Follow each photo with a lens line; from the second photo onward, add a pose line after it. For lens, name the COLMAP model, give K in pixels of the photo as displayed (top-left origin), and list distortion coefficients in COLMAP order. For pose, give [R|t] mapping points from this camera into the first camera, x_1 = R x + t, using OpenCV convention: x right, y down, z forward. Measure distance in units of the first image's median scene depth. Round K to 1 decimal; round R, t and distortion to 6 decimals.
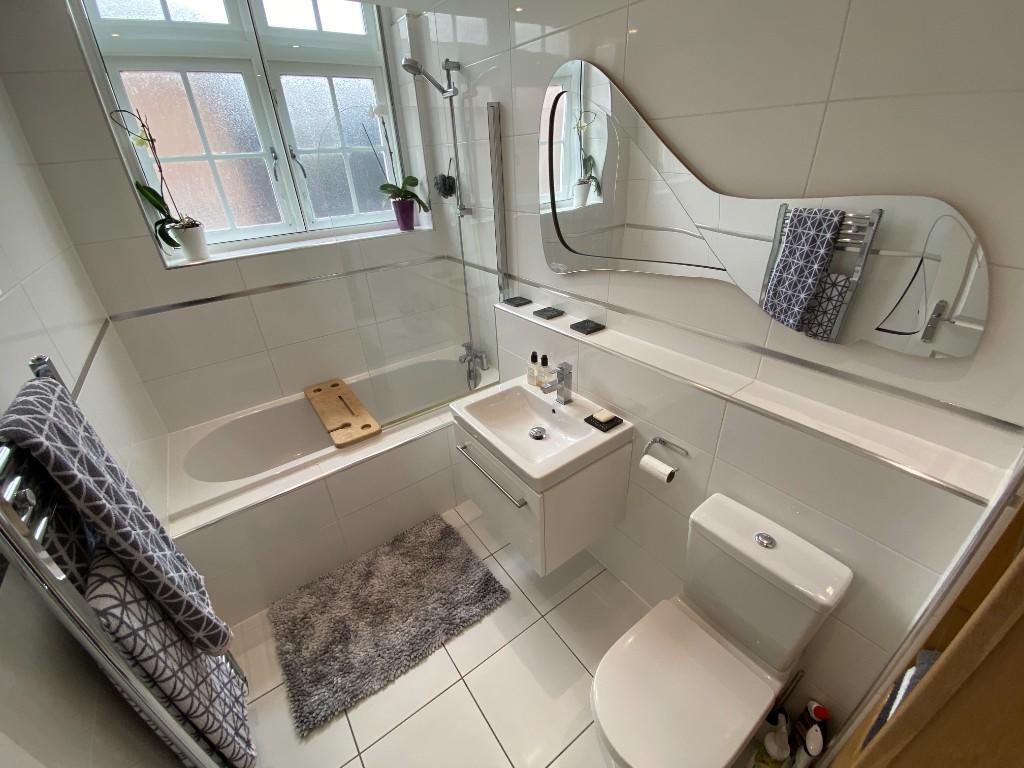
lens RADIAL K [[418.0, 0, 509.1], [0, 418.0, 383.1], [0, 0, 1]] dist [0.017124, -0.018970]
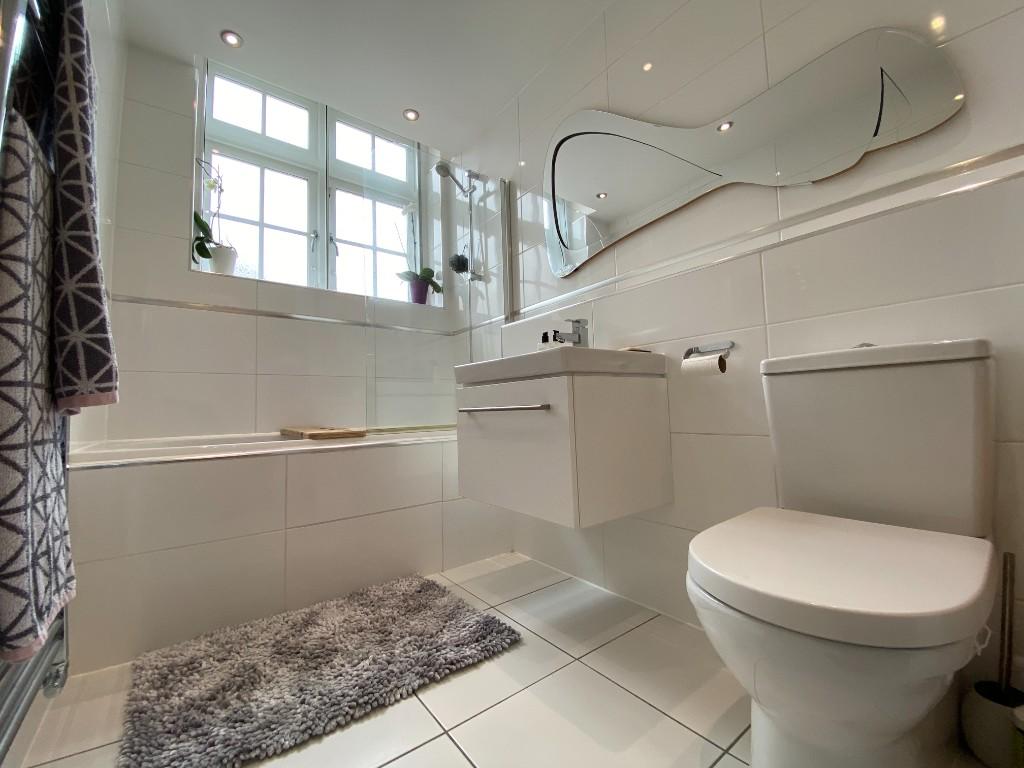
lens RADIAL K [[418.0, 0, 509.1], [0, 418.0, 383.1], [0, 0, 1]] dist [0.017124, -0.018970]
pose [[0.999251, 0.027495, 0.027226, -0.049467], [-0.009078, 0.850571, -0.525782, 0.526605], [-0.037614, 0.525141, 0.850184, 0.246644]]
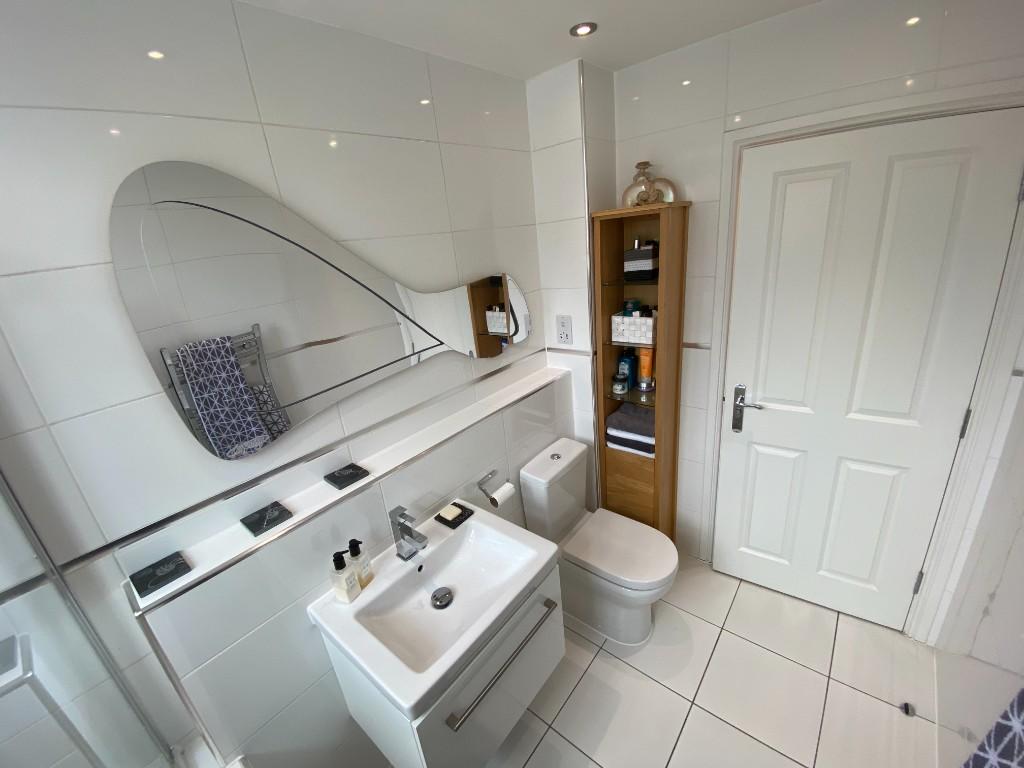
lens RADIAL K [[418.0, 0, 509.1], [0, 418.0, 383.1], [0, 0, 1]] dist [0.017124, -0.018970]
pose [[-0.243289, -0.258257, 0.934941, -0.520579], [0.558671, 0.750647, 0.352727, -0.337851], [-0.792904, 0.608139, -0.038343, 0.626898]]
